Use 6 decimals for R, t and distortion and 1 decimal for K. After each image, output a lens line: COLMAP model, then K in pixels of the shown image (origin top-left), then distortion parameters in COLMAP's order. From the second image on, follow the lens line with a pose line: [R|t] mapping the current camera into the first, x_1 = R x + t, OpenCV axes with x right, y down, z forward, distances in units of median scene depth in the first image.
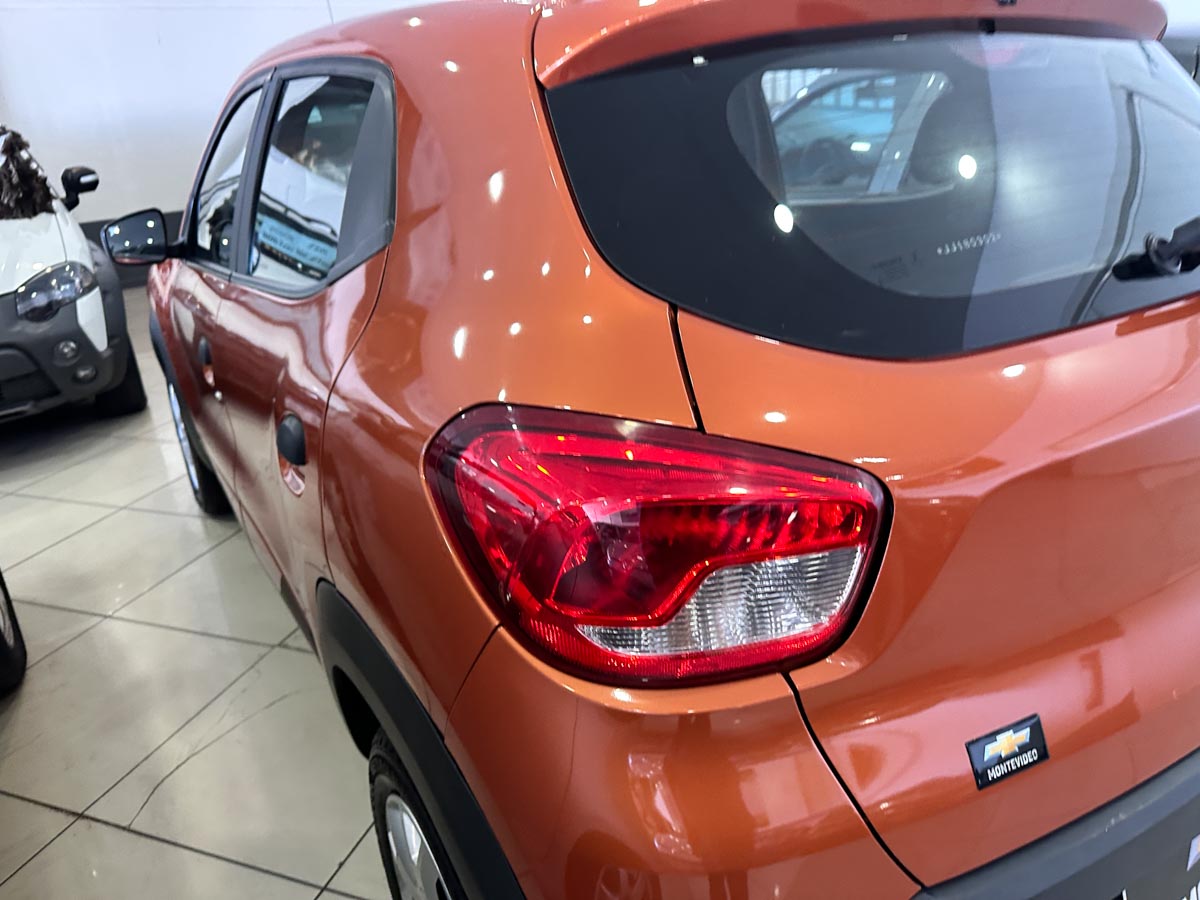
lens RADIAL K [[838.2, 0, 600.2], [0, 838.2, 448.2], [0, 0, 1]] dist [0.010733, -0.012215]
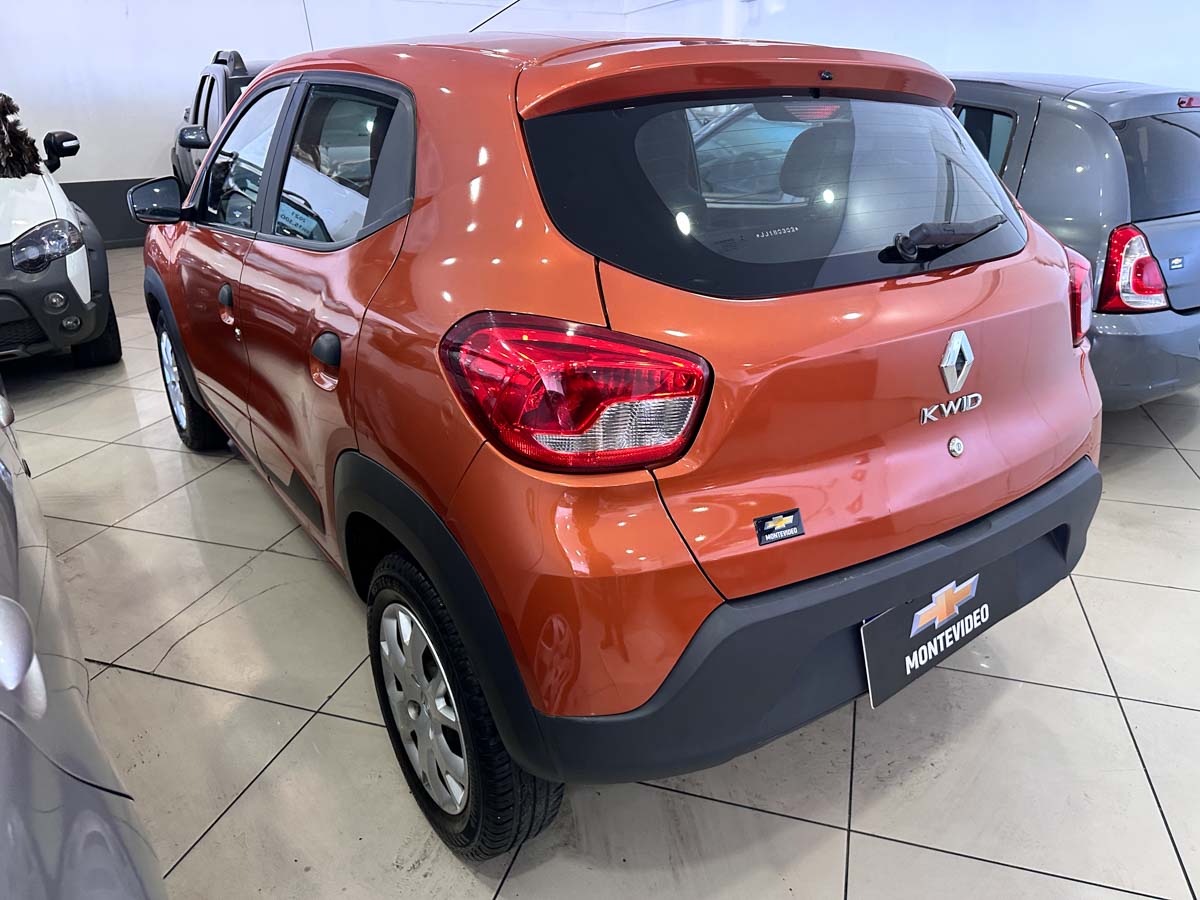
lens RADIAL K [[838.2, 0, 600.2], [0, 838.2, 451.4], [0, 0, 1]] dist [0.010733, -0.012215]
pose [[0.996366, 0.041635, 0.074307, -0.005078], [-0.042122, 0.999100, 0.004998, 0.071069], [-0.074032, -0.008110, 0.997223, -0.230953]]
